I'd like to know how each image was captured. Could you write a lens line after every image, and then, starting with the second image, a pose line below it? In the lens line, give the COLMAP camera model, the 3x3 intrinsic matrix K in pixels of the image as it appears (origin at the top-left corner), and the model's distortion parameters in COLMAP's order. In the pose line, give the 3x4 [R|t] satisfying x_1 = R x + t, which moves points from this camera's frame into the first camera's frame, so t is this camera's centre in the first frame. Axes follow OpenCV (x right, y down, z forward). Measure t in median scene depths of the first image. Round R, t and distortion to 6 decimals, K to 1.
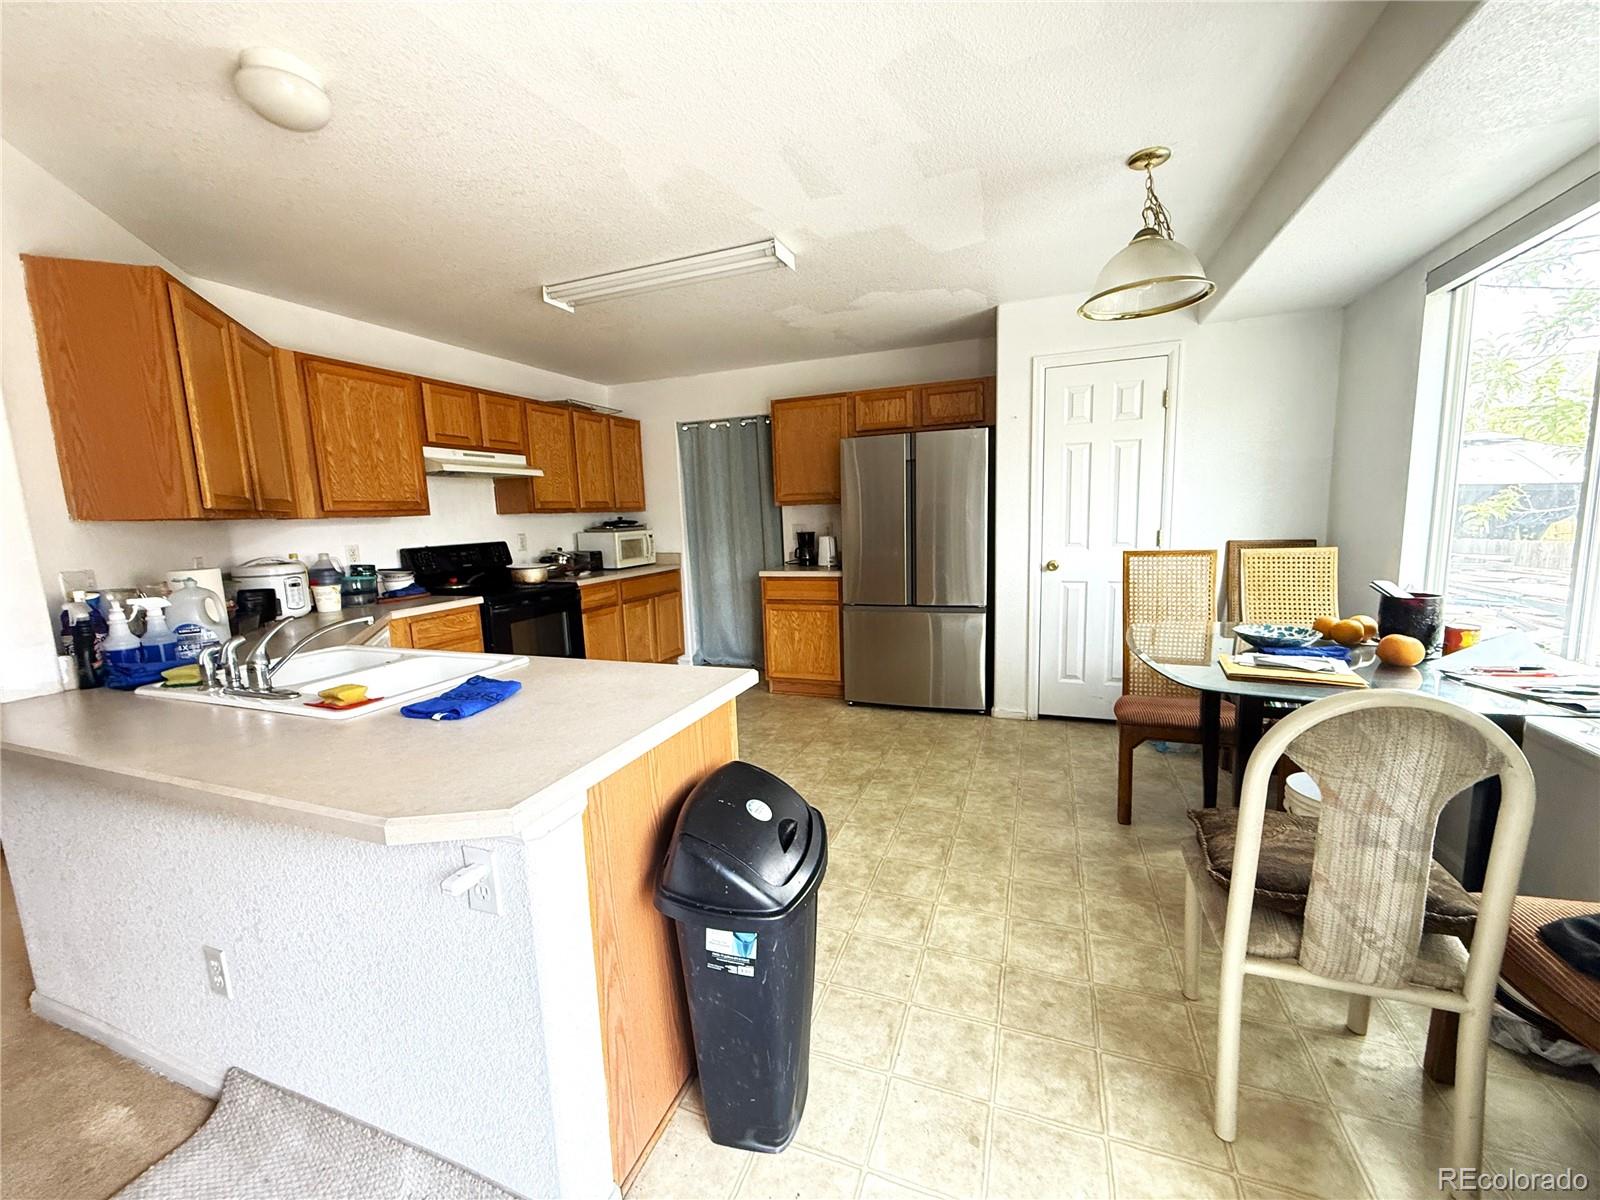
lens RADIAL K [[643.7, 0, 800.0], [0, 643.7, 600.0], [0, 0, 1]] dist [-0.000777, 0.000002]
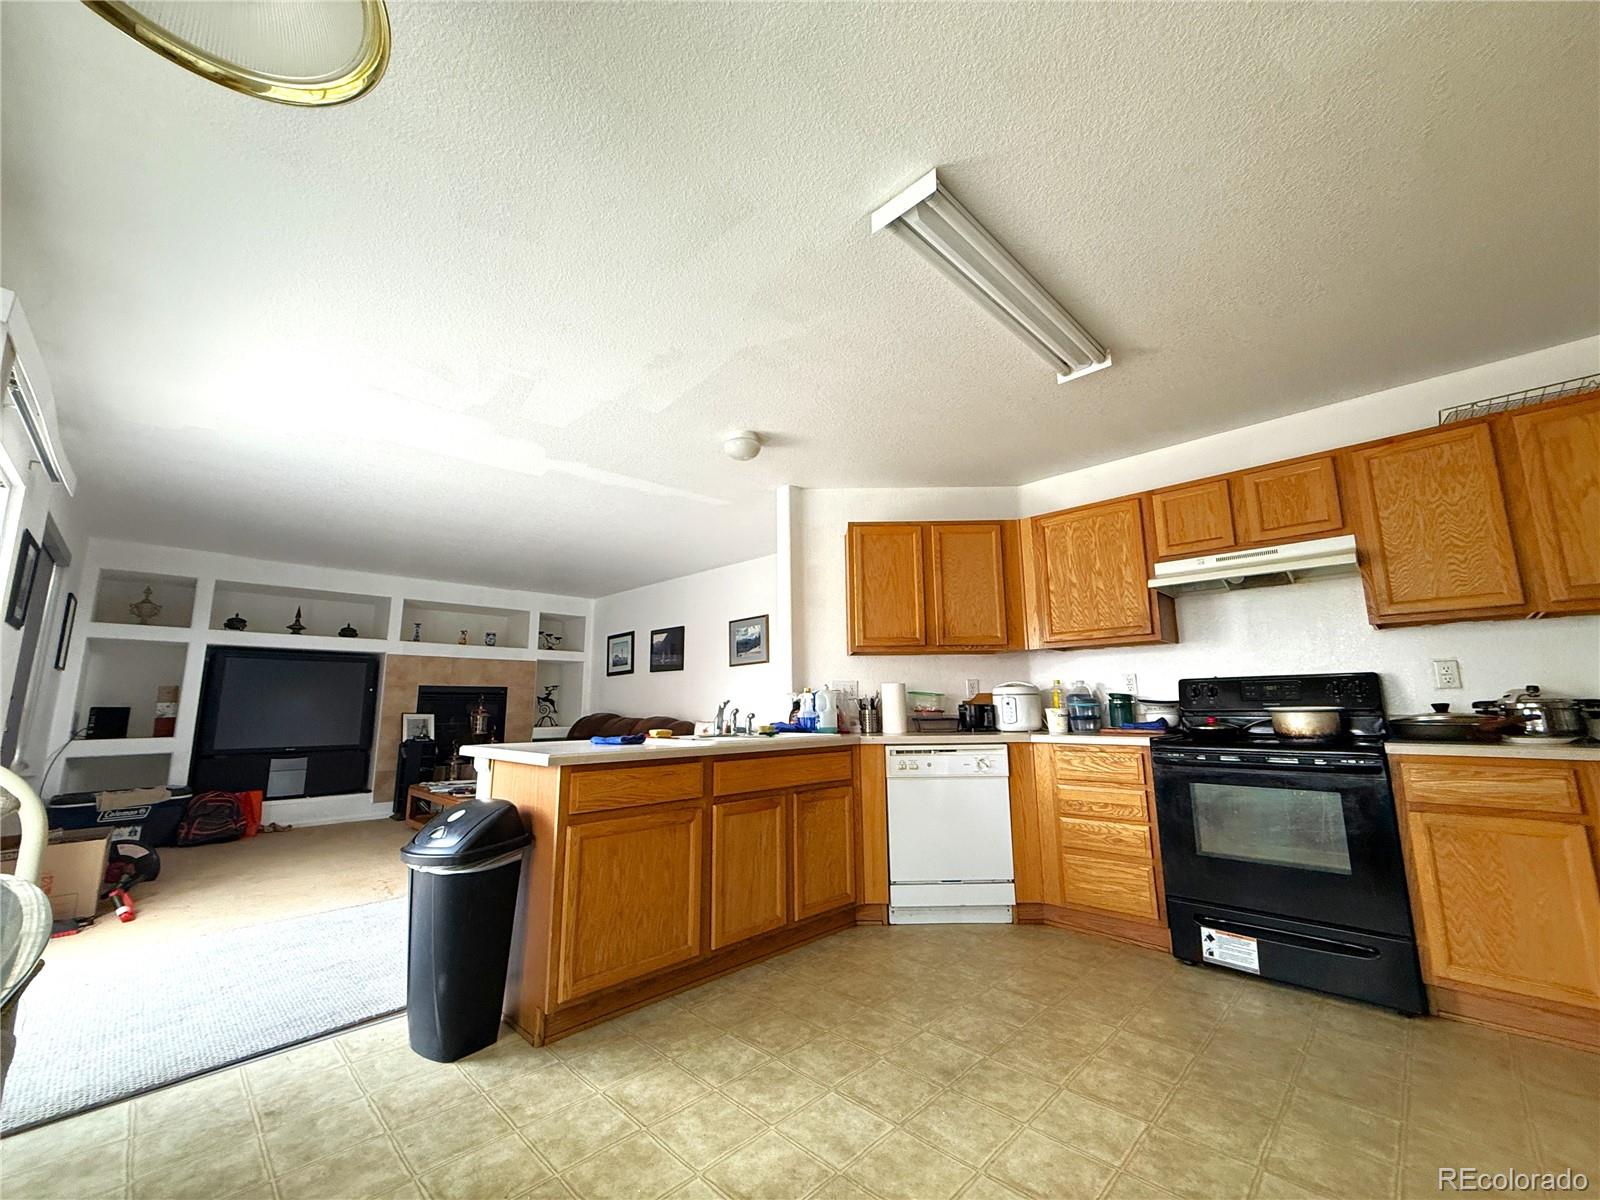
lens RADIAL K [[633.5, 0, 793.3], [0, 633.5, 598.9], [0, 0, 1]] dist [0.001380, 0.000214]
pose [[-0.409888, -0.113536, -0.905042, 0.454102], [-0.099898, 0.991842, -0.079181, -0.074974], [0.906649, 0.057957, -0.417886, 0.992619]]
